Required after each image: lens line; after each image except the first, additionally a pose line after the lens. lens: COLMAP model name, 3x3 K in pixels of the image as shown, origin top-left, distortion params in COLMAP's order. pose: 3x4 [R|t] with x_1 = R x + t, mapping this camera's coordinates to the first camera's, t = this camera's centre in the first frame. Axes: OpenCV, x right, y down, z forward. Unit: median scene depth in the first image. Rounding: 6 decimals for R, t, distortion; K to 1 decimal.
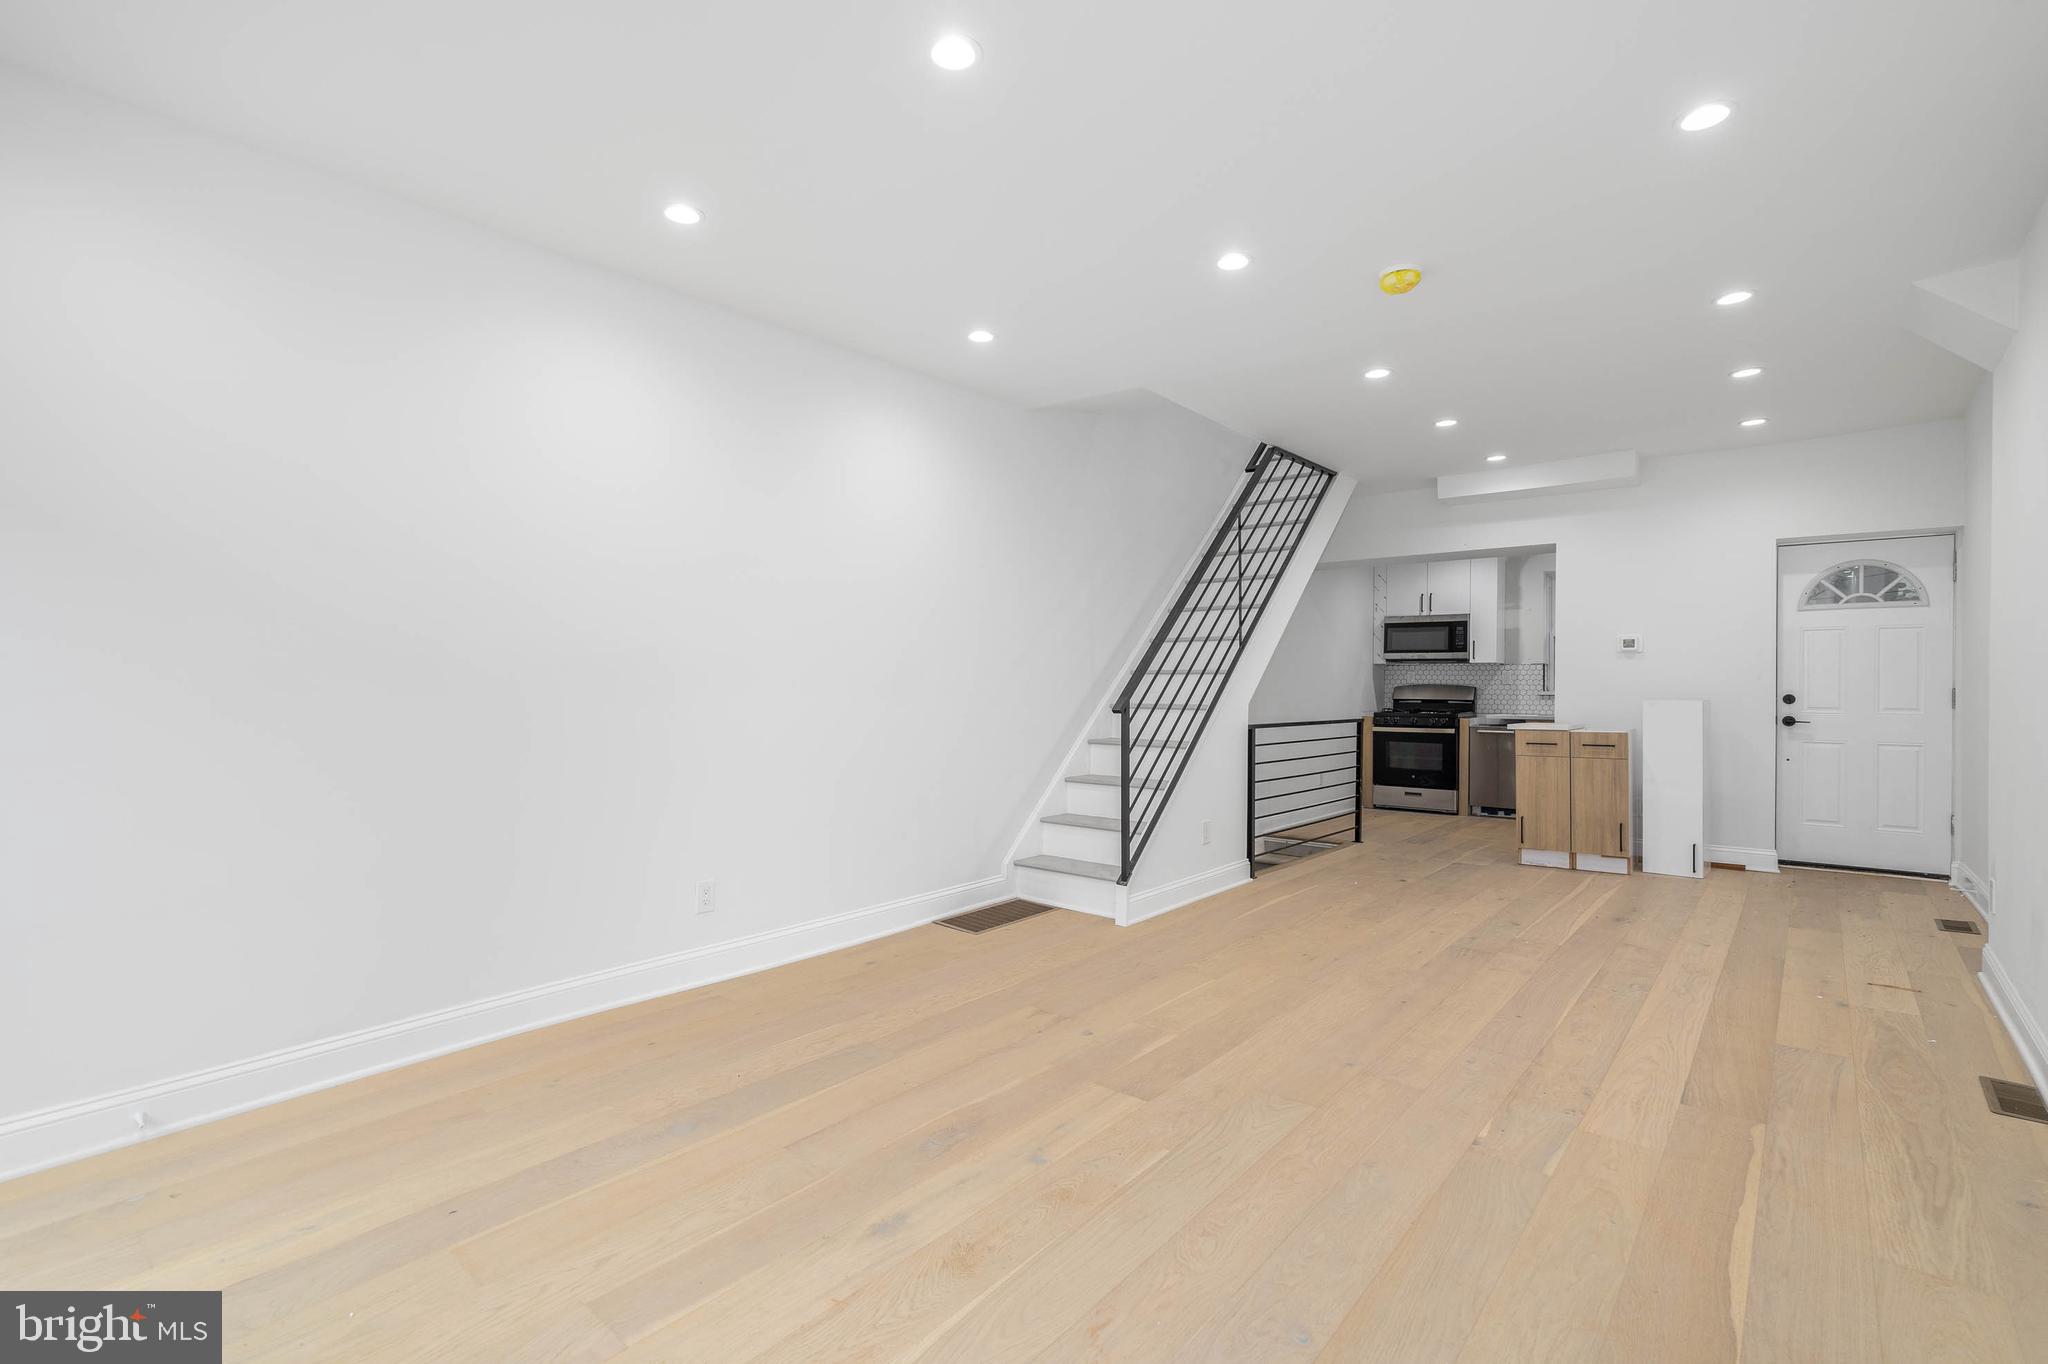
lens RADIAL K [[942.5, 0, 1019.9], [0, 942.5, 675.7], [0, 0, 1]] dist [-0.001525, 0.001295]
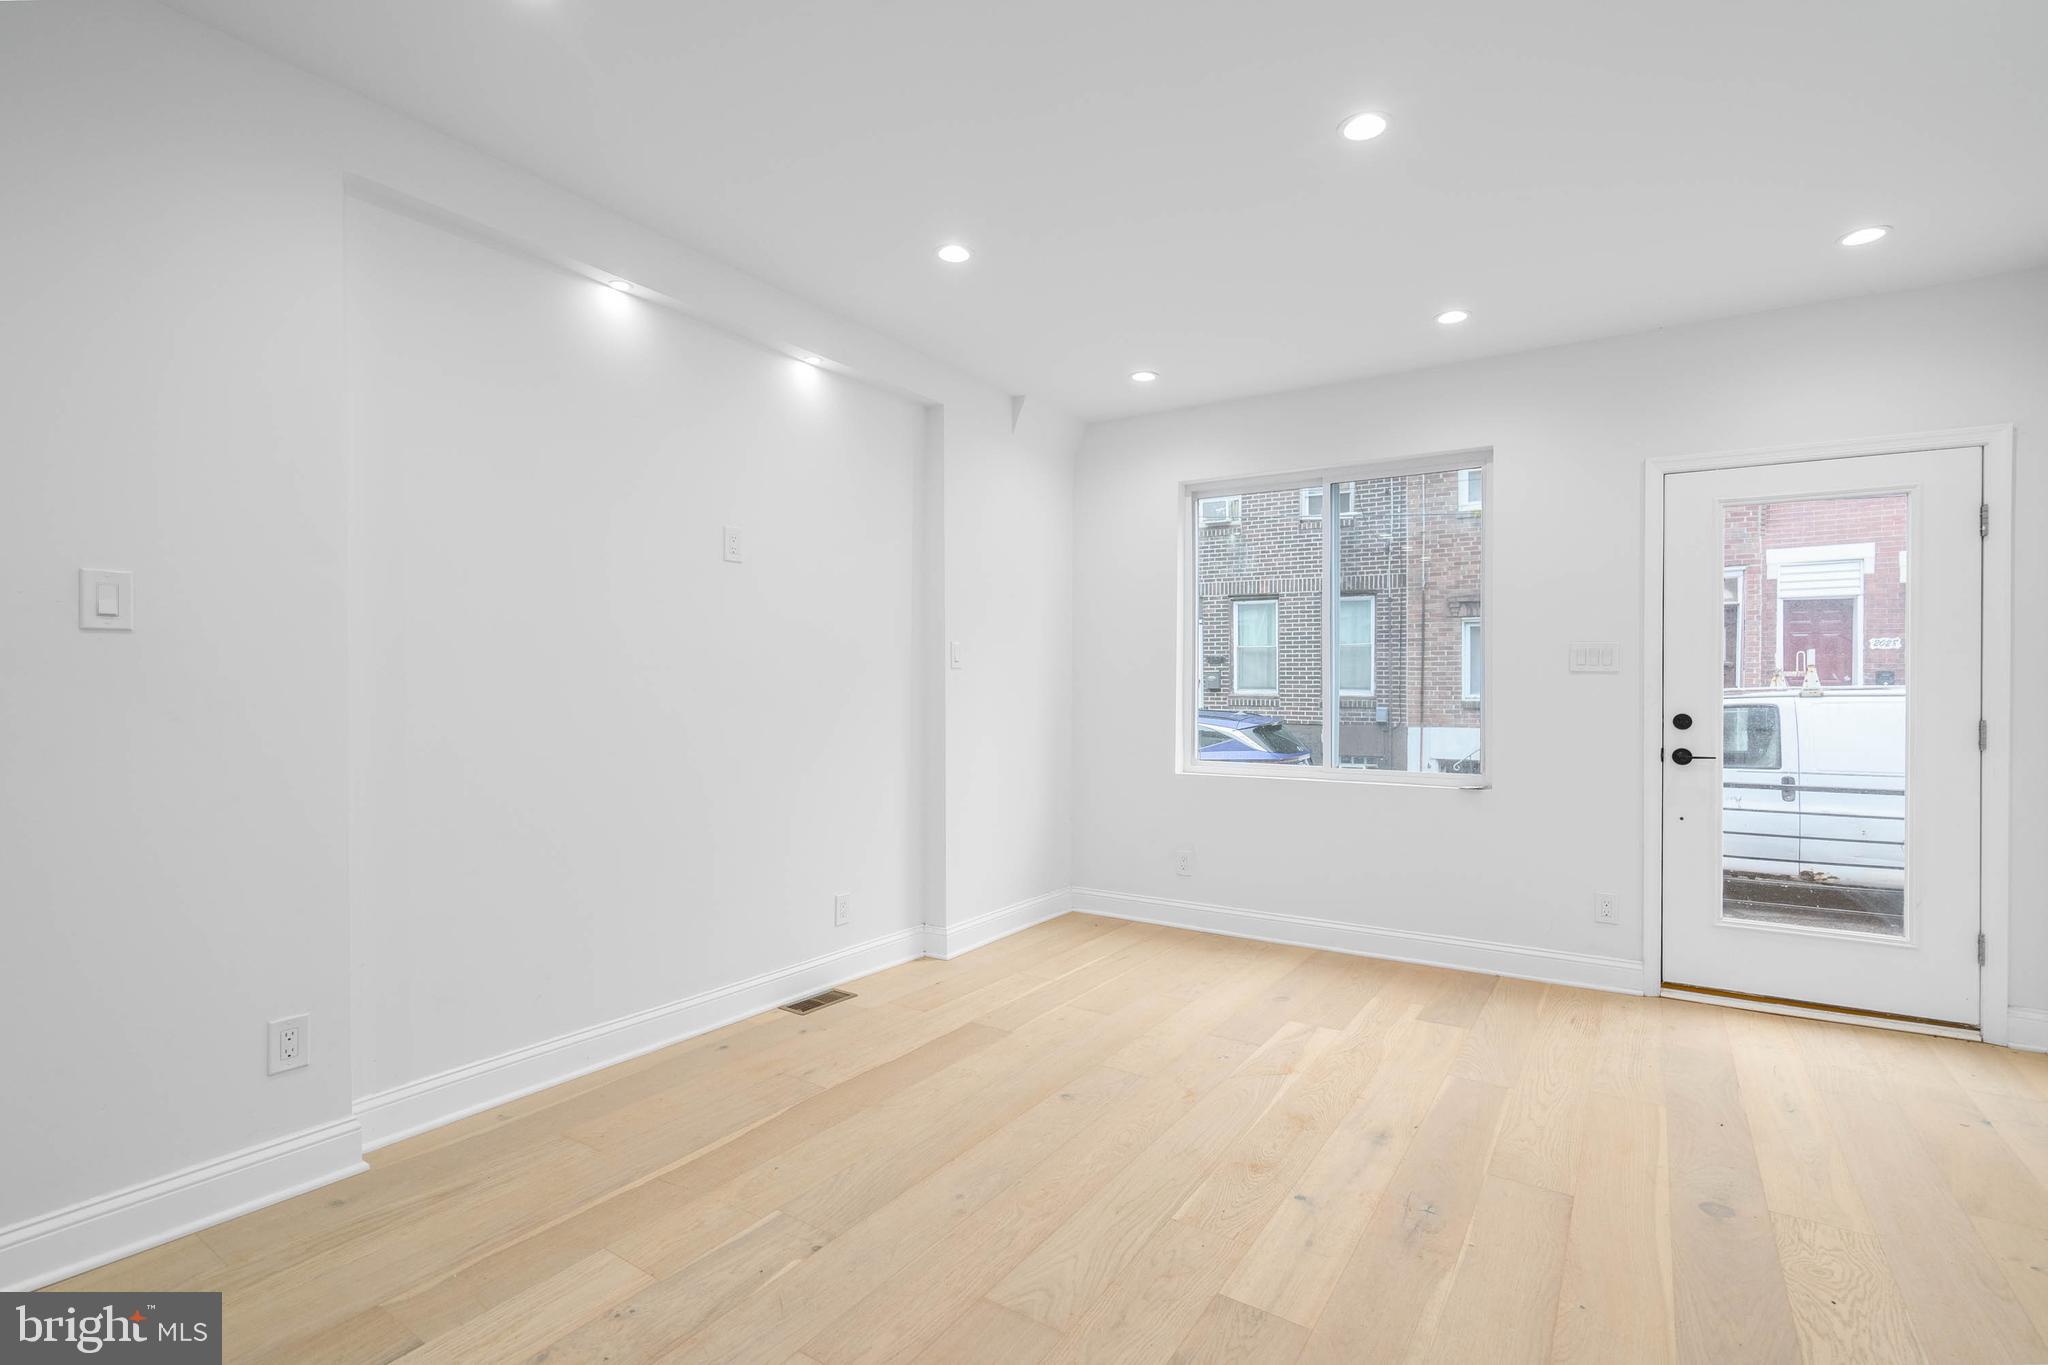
lens RADIAL K [[942.5, 0, 1019.9], [0, 942.5, 676.2], [0, 0, 1]] dist [-0.001525, 0.001295]
pose [[-0.993394, -0.007968, -0.114476, 0.289698], [-0.007138, 0.999945, -0.007659, -0.004189], [0.114531, -0.006791, -0.993396, 1.327844]]
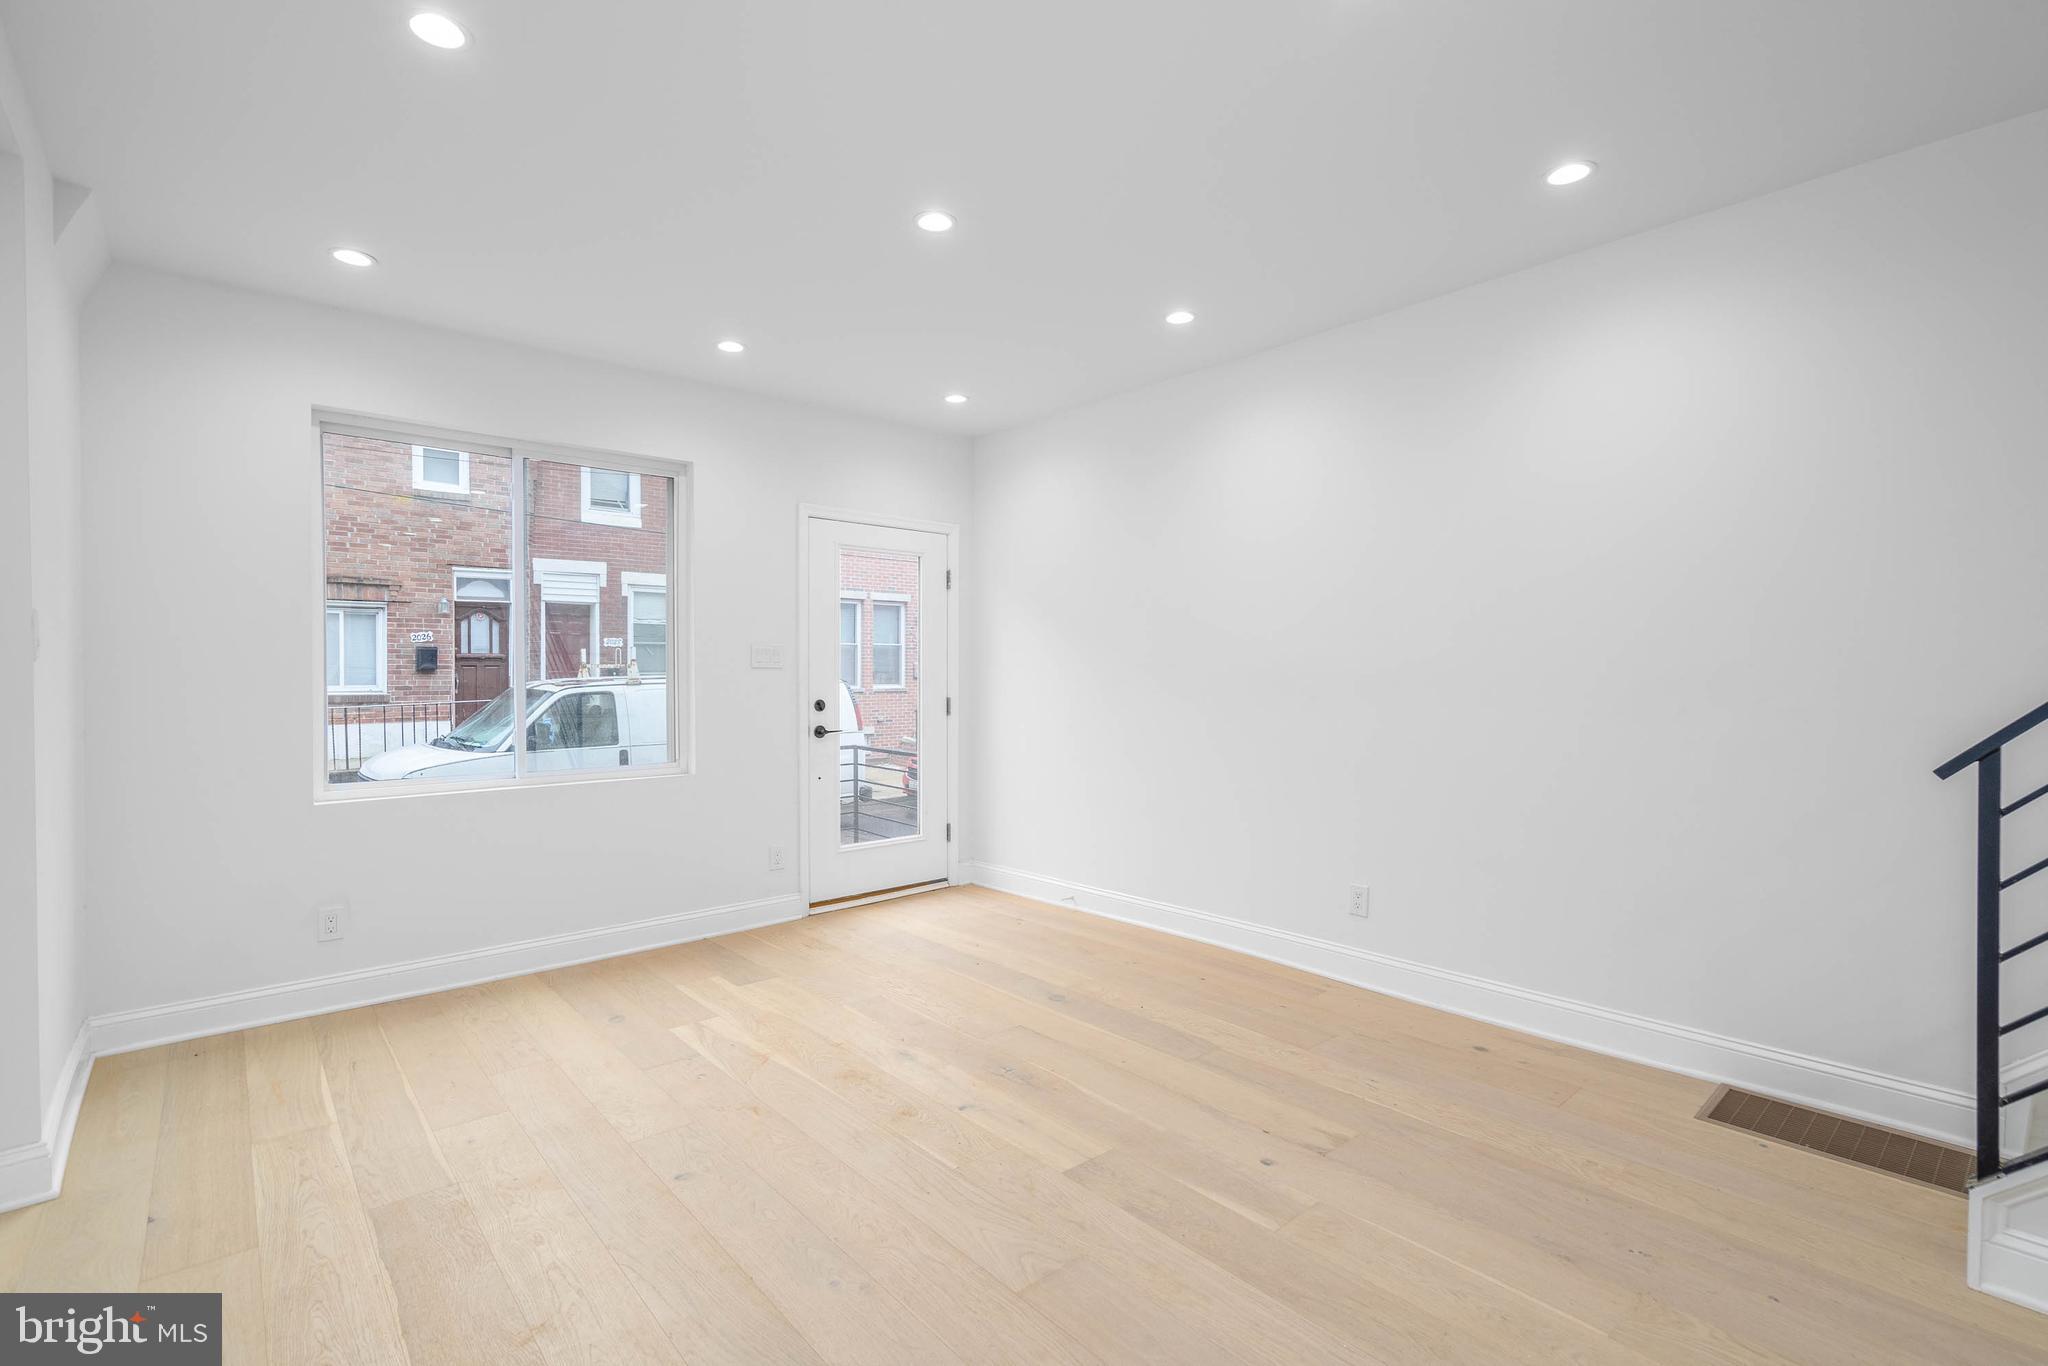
lens RADIAL K [[942.5, 0, 1019.9], [0, 942.5, 676.7], [0, 0, 1]] dist [-0.001525, 0.001295]
pose [[-0.162414, 0.000445, -0.986723, 0.794893], [0.001550, 0.999999, 0.000196, -0.009653], [0.986722, -0.001498, -0.162414, 0.868196]]
